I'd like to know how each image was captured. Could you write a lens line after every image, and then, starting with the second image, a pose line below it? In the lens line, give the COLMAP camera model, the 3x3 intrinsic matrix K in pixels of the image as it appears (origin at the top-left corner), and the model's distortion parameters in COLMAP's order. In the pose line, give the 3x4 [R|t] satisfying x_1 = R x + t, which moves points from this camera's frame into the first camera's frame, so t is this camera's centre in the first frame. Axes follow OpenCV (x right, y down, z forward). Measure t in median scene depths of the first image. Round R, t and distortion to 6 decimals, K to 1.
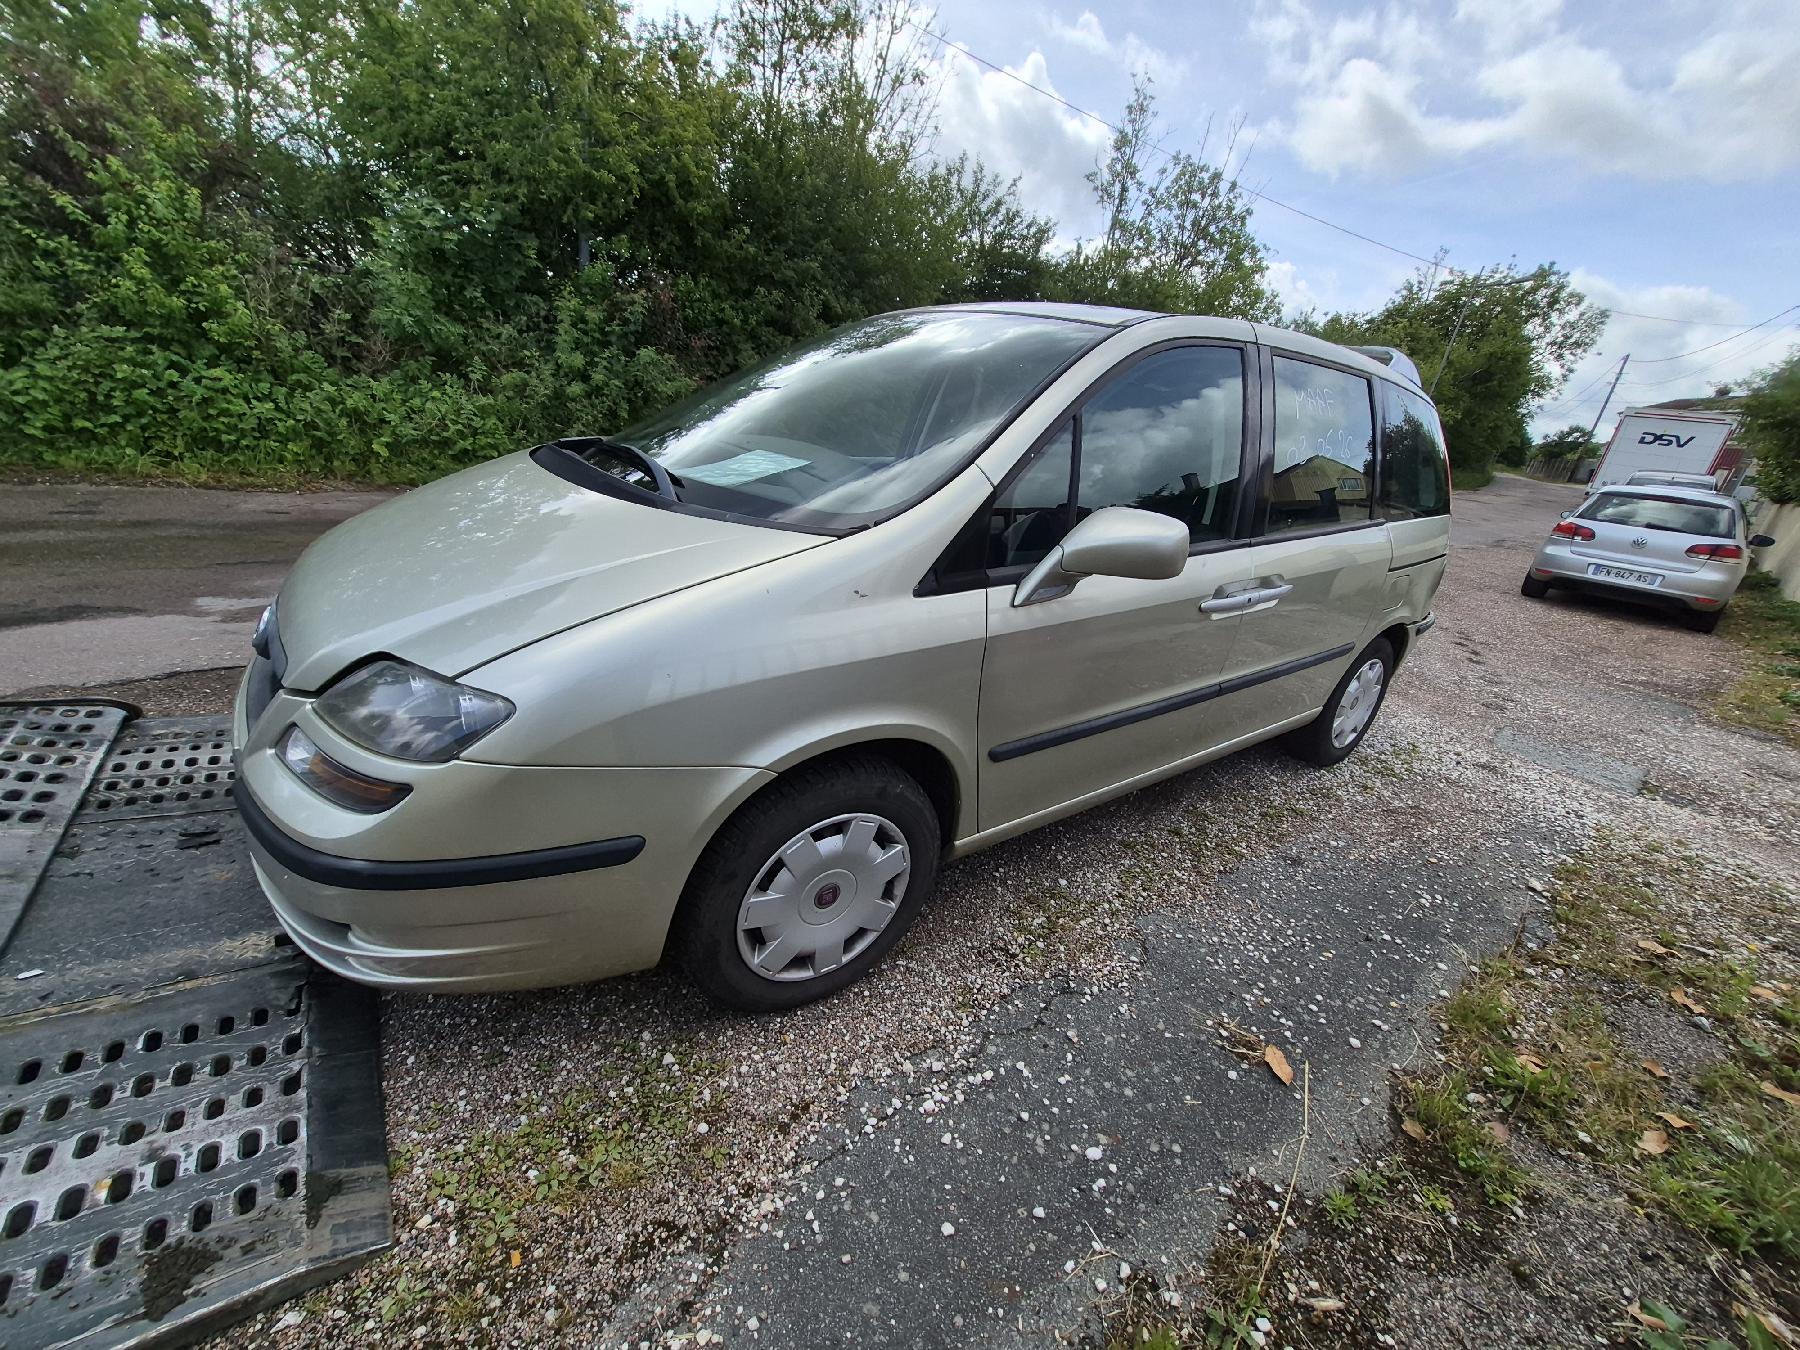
lens RADIAL K [[703.8, 0, 889.6], [0, 703.8, 714.5], [0, 0, 1]] dist [0.005199, -0.001953]
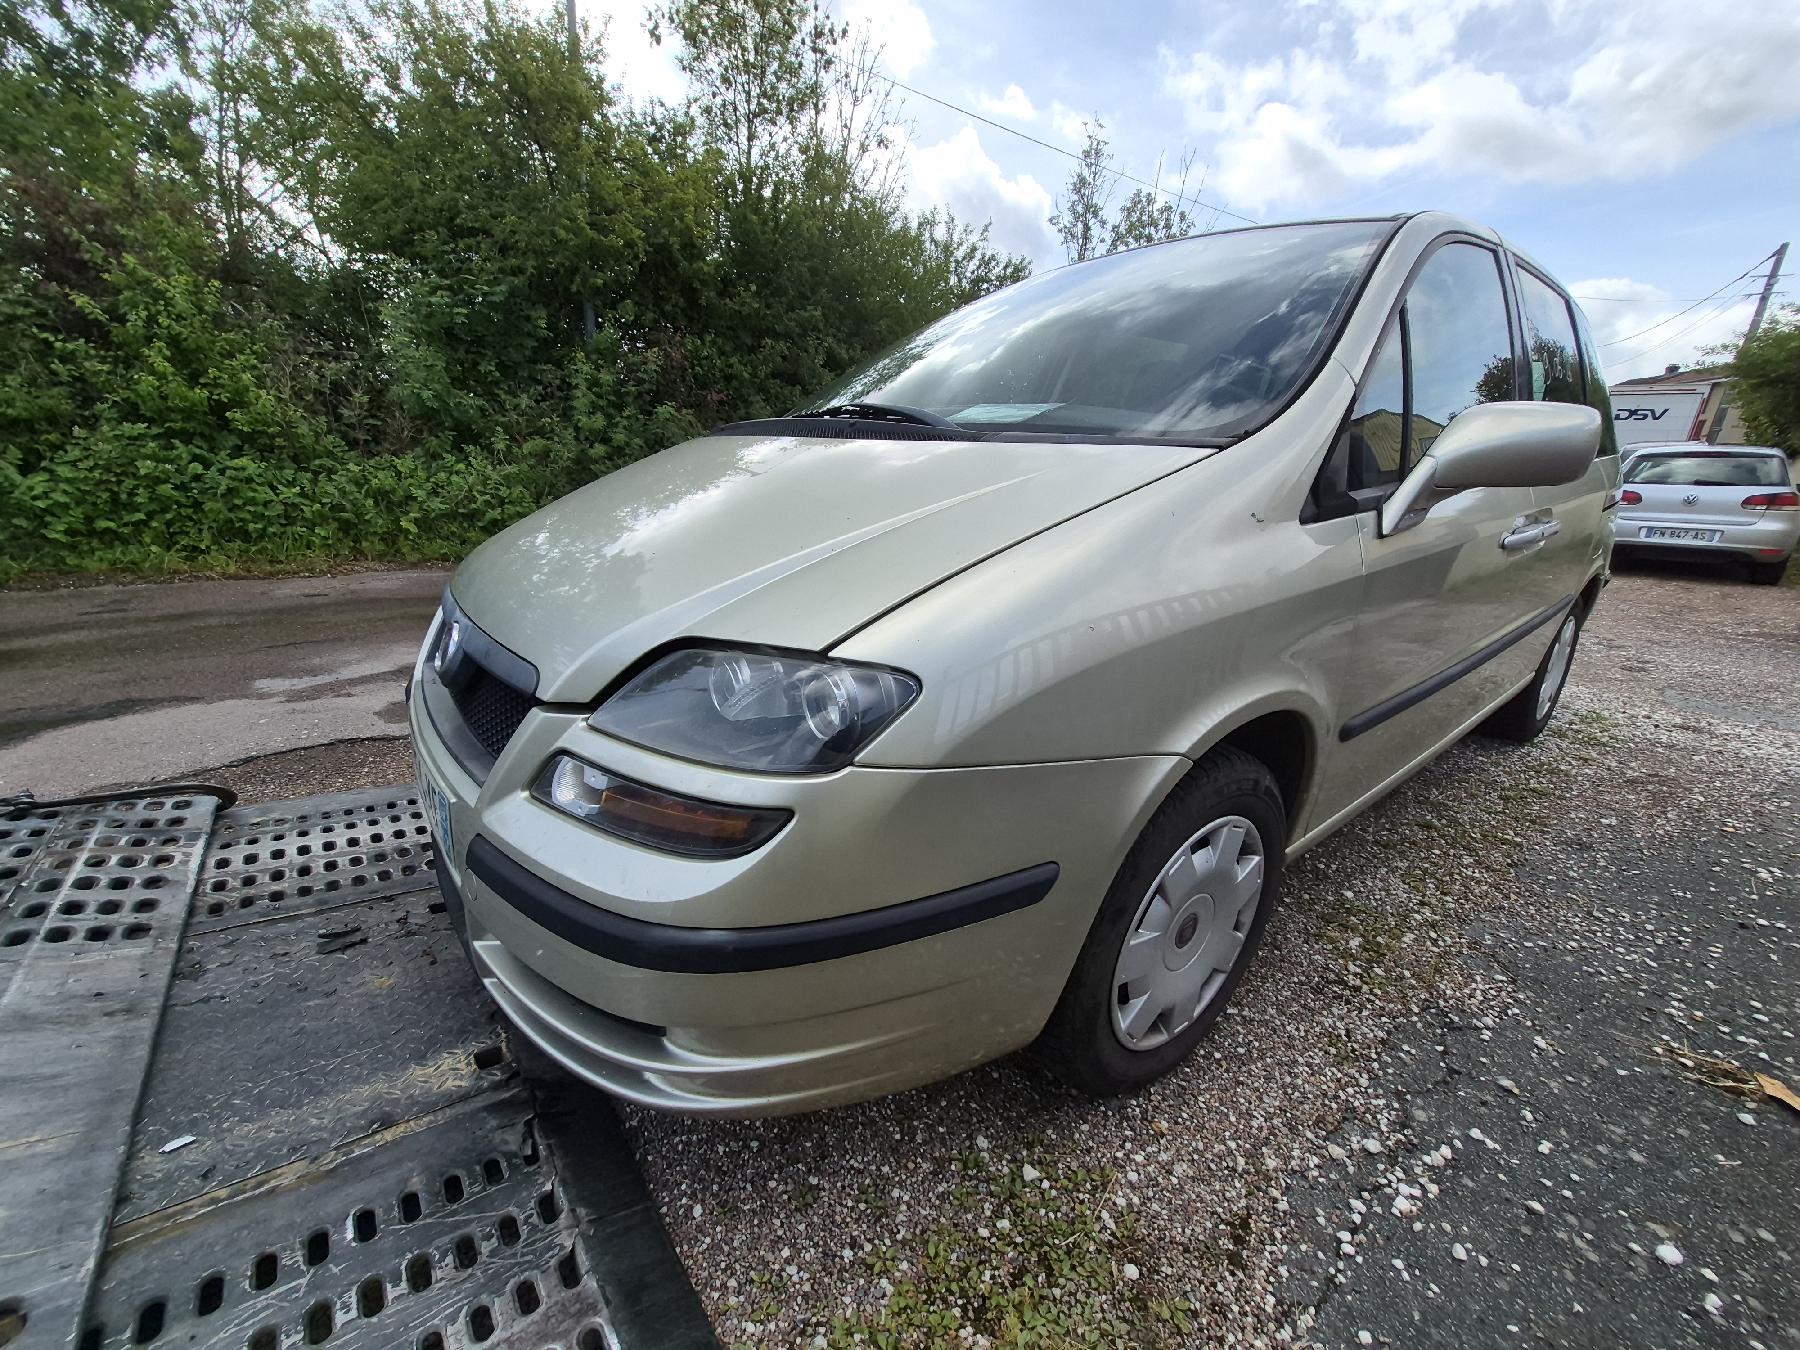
lens RADIAL K [[703.8, 0, 887.4], [0, 703.8, 715.9], [0, 0, 1]] dist [0.005199, -0.001953]
pose [[0.995211, -0.097624, 0.005015, -0.183184], [0.097740, 0.992958, -0.066946, 0.020643], [0.001556, 0.067116, 0.997744, 0.099769]]
